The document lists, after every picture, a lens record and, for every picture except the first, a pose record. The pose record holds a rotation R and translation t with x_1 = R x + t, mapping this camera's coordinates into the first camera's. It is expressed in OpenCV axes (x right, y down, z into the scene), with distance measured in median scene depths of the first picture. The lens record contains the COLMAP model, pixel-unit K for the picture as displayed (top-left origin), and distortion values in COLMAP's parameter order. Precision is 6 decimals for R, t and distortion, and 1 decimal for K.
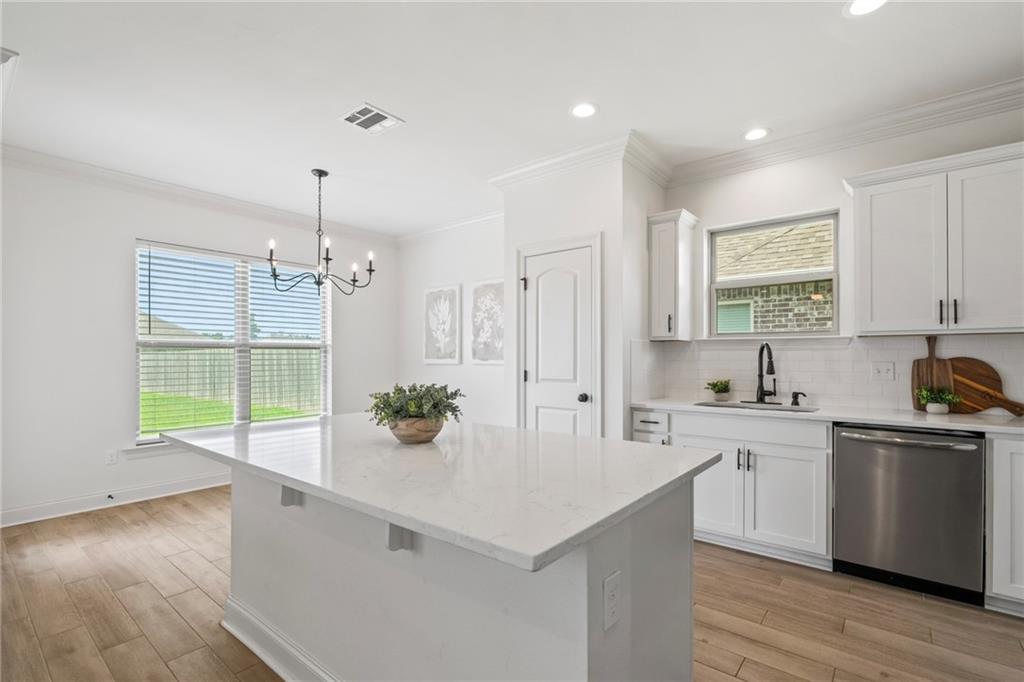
lens RADIAL K [[464.9, 0, 519.8], [0, 464.9, 355.0], [0, 0, 1]] dist [-0.007858, 0.000948]
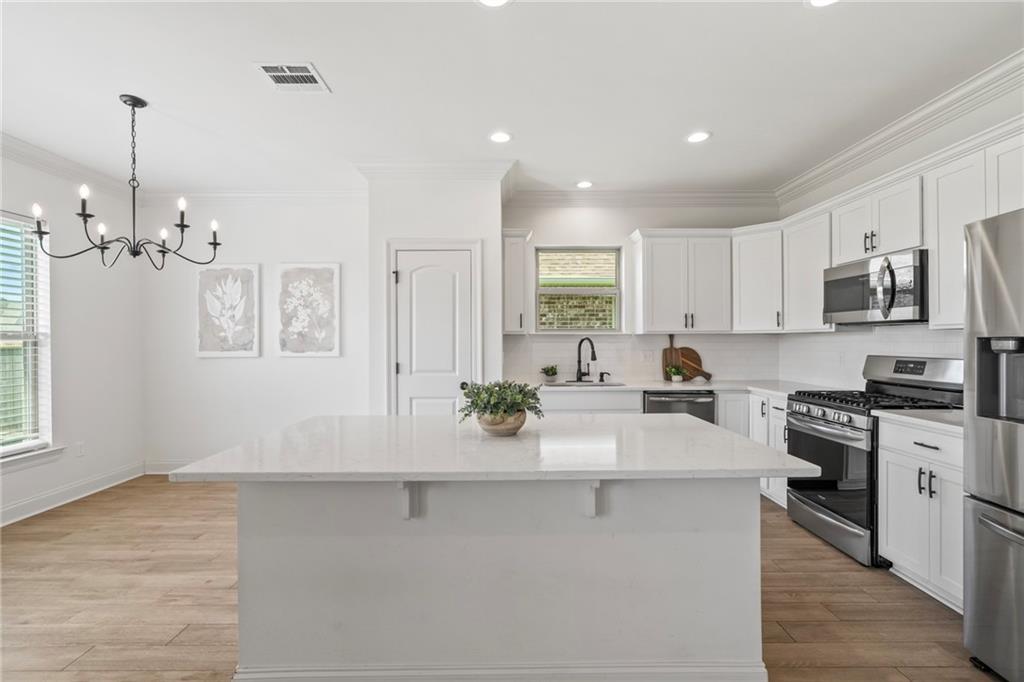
lens RADIAL K [[464.9, 0, 510.5], [0, 464.9, 341.8], [0, 0, 1]] dist [-0.007858, 0.000948]
pose [[0.778428, -0.002894, 0.627727, -0.454457], [0.000982, 0.999994, 0.003393, -0.016641], [-0.627733, -0.002025, 0.778426, 0.063530]]
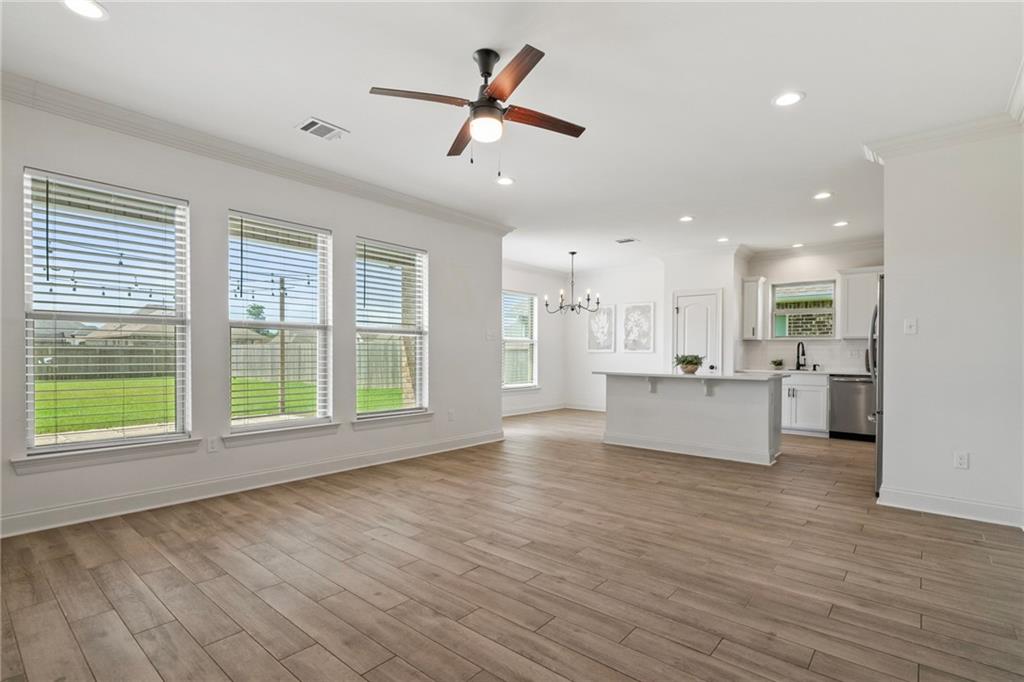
lens RADIAL K [[489.4, 0, 517.7], [0, 489.4, 353.7], [0, 0, 1]] dist [-0.013715, -0.000016]
pose [[0.999767, 0.008347, -0.019886, -0.659282], [-0.008255, 0.999955, 0.004711, 0.027484], [0.019924, -0.004546, 0.999791, -1.148144]]
